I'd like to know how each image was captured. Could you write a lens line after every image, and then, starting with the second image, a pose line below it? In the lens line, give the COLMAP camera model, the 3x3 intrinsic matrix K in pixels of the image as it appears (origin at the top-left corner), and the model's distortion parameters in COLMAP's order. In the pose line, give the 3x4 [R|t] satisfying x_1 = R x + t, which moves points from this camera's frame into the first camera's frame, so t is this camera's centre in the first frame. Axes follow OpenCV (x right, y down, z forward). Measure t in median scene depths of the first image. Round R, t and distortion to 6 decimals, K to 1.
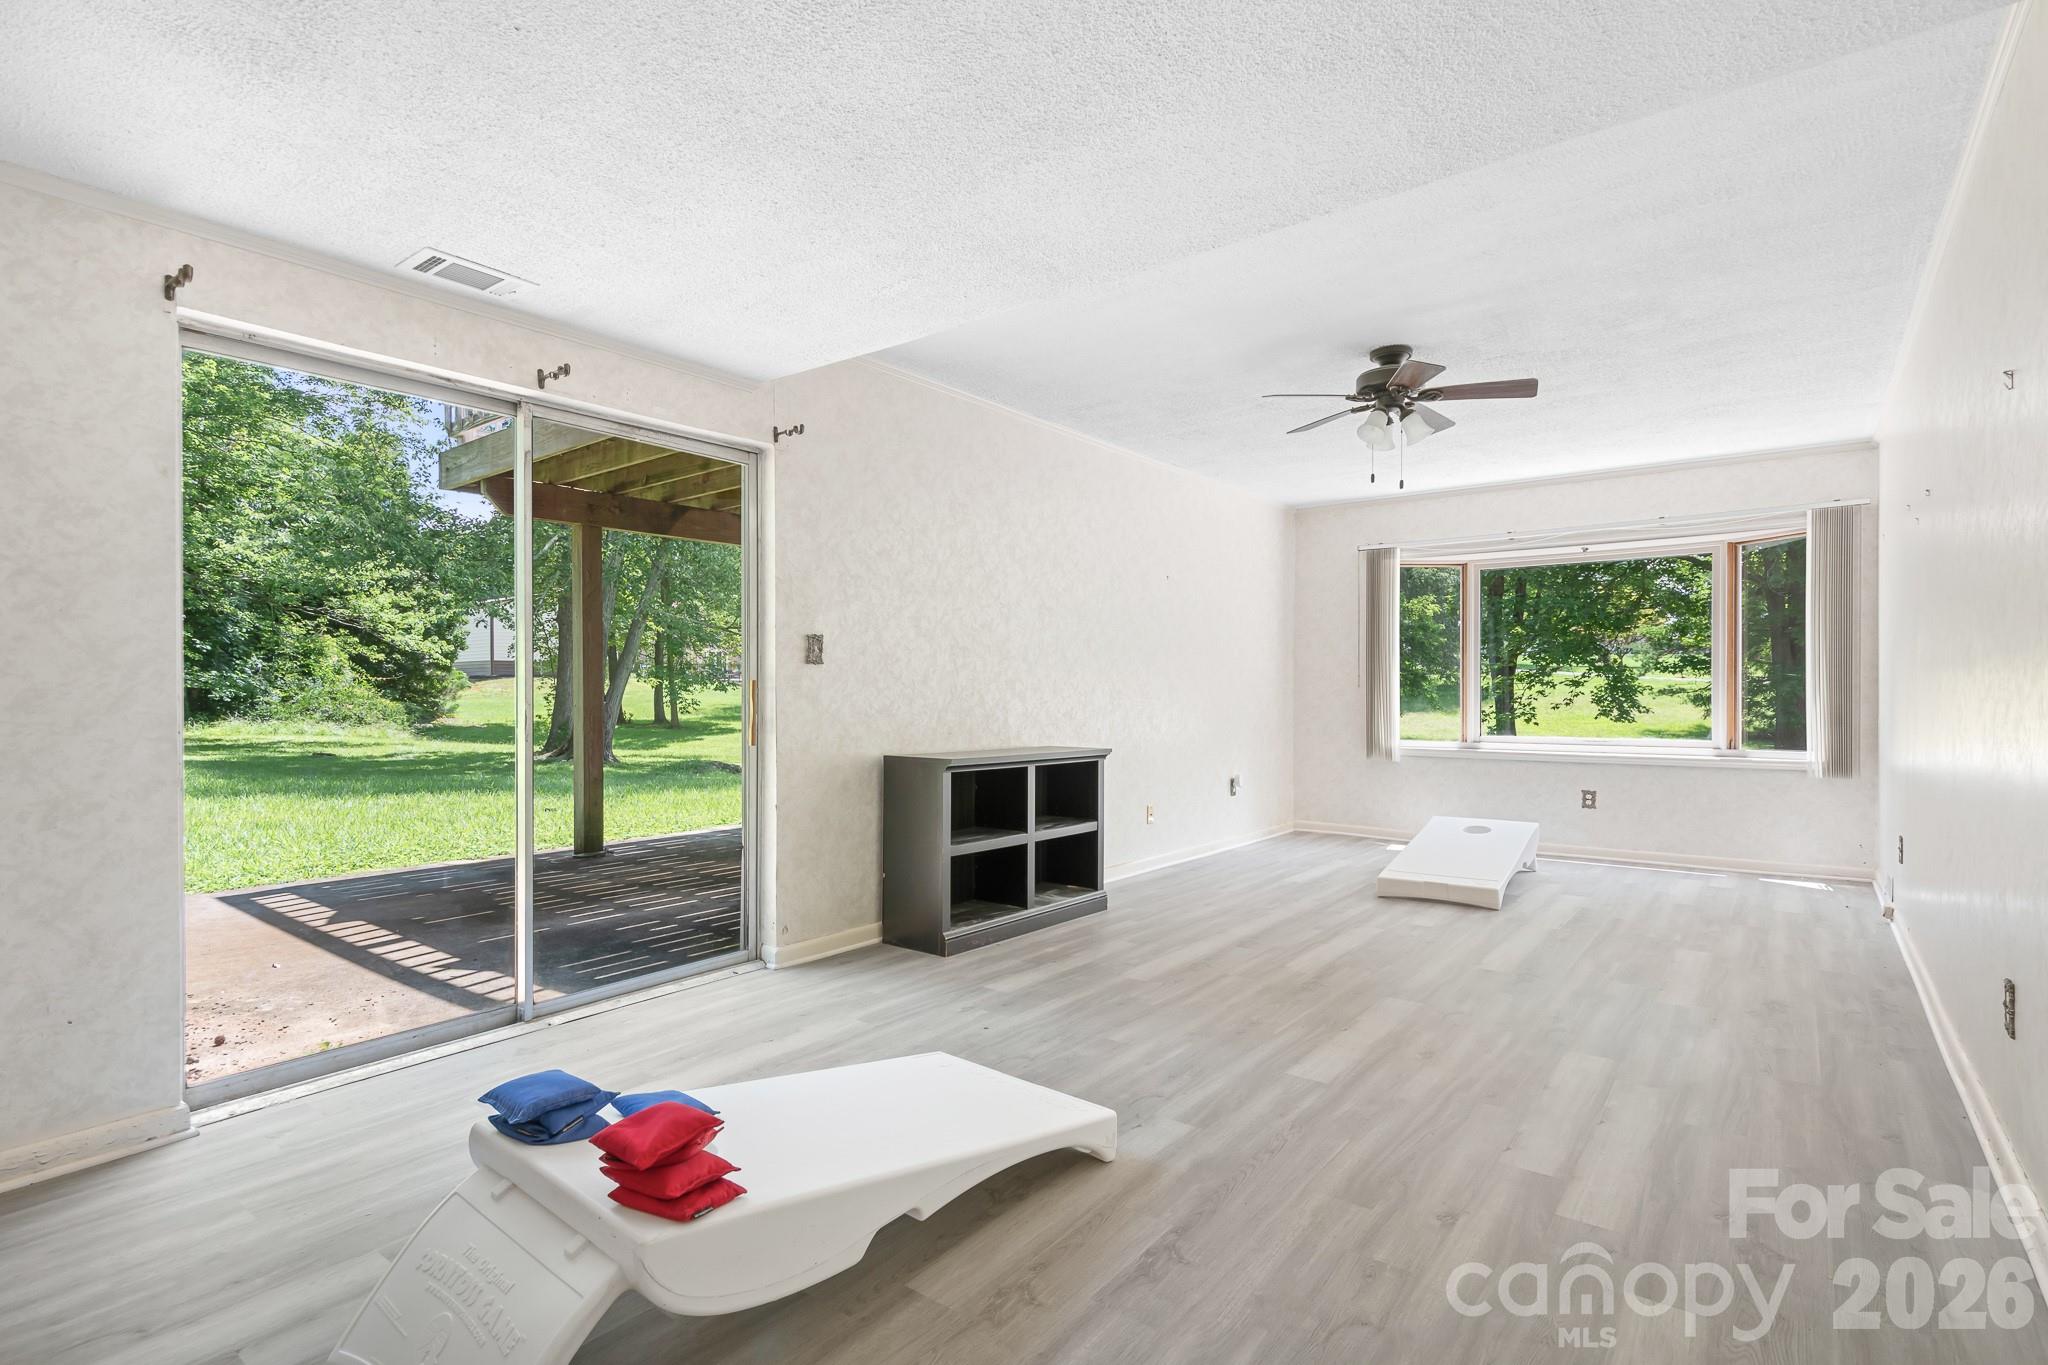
lens RADIAL K [[984.0, 0, 1021.7], [0, 984.0, 693.3], [0, 0, 1]] dist [-0.000285, -0.000657]
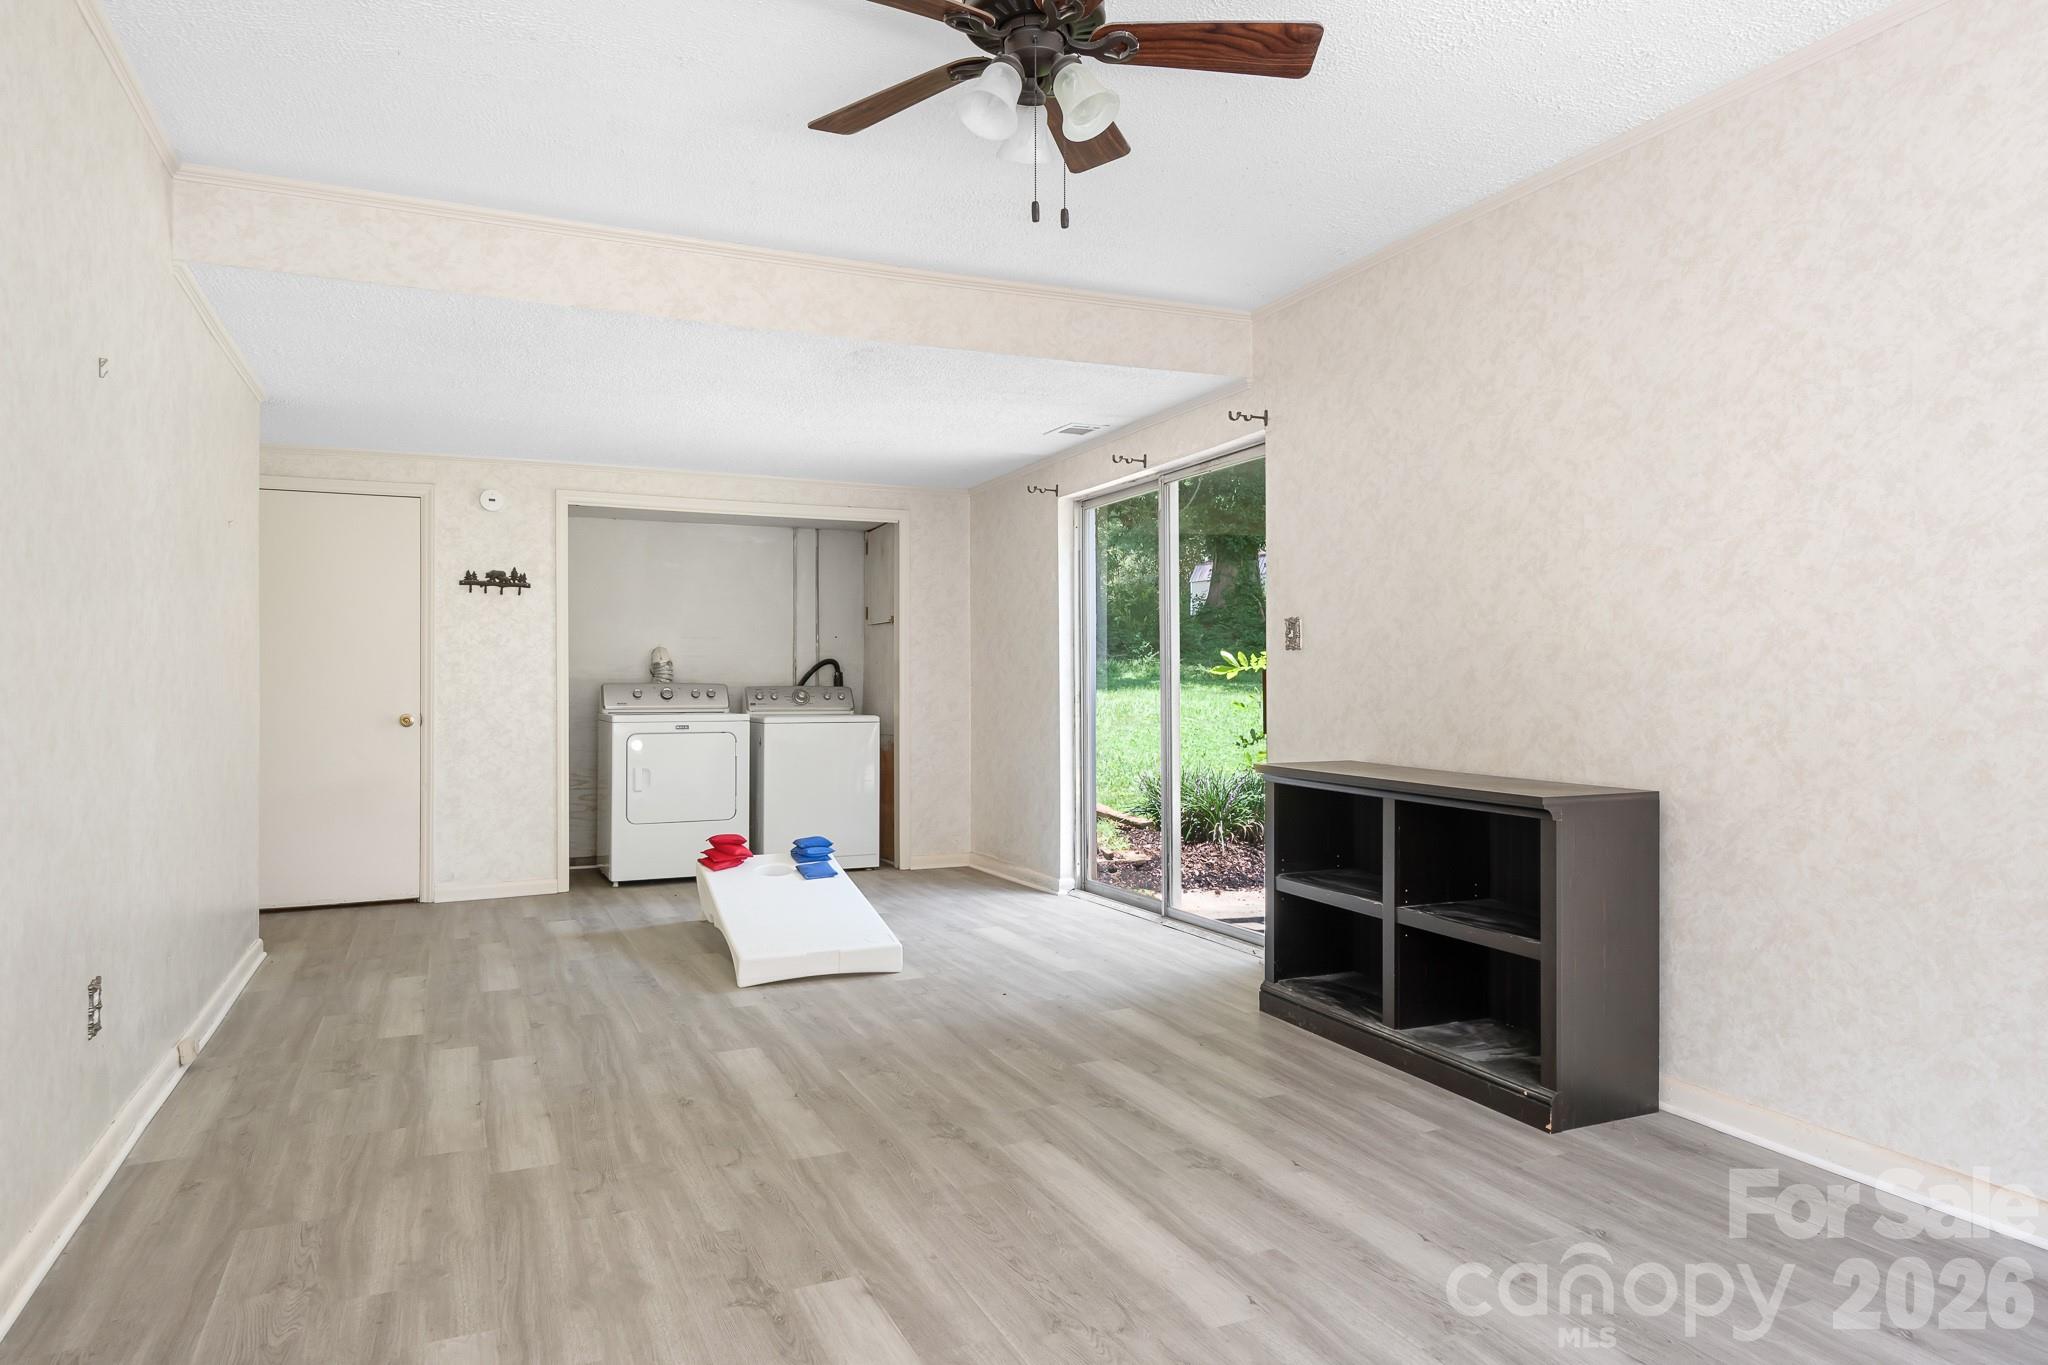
lens RADIAL K [[1247.8, 0, 1023.2], [0, 1247.8, 676.8], [0, 0, 1]] dist [-0.001351, -0.000873]
pose [[-0.454937, -0.001623, -0.890522, 1.027776], [-0.001883, 0.999998, -0.000860, -0.002617], [0.890522, 0.001285, -0.454939, 1.447475]]
